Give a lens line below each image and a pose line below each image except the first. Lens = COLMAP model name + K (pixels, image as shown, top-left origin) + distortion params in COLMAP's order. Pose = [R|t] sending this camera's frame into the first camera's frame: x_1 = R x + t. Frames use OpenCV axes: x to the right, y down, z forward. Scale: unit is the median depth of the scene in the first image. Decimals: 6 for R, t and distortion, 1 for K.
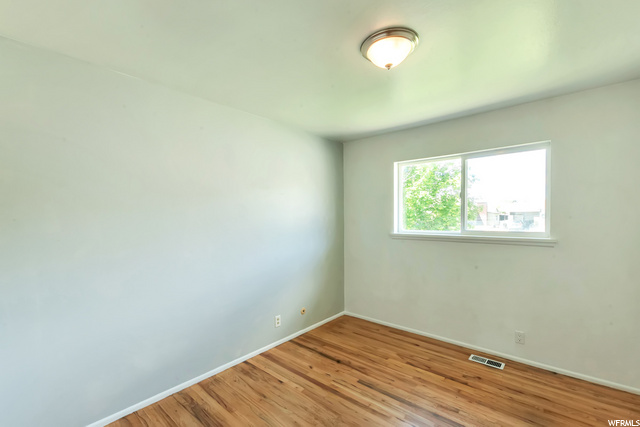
lens RADIAL K [[275.1, 0, 318.8], [0, 275.1, 216.6], [0, 0, 1]] dist [0.009732, -0.001004]
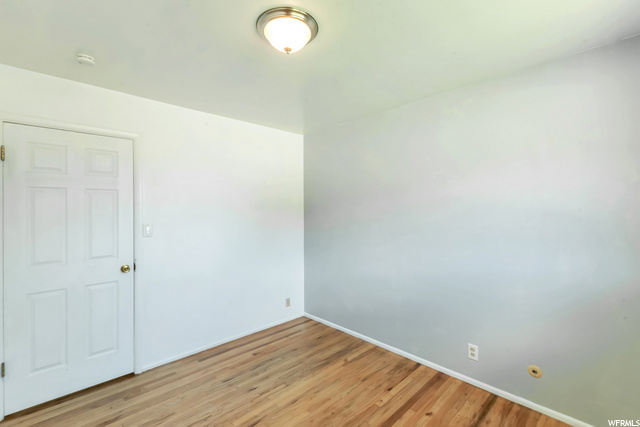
lens RADIAL K [[275.1, 0, 318.1], [0, 275.1, 211.0], [0, 0, 1]] dist [0.009732, -0.001004]
pose [[-0.095591, -0.005451, -0.995406, 0.746807], [0.006315, 0.999962, -0.006082, 0.005742], [0.995401, -0.006868, -0.095553, 0.788853]]
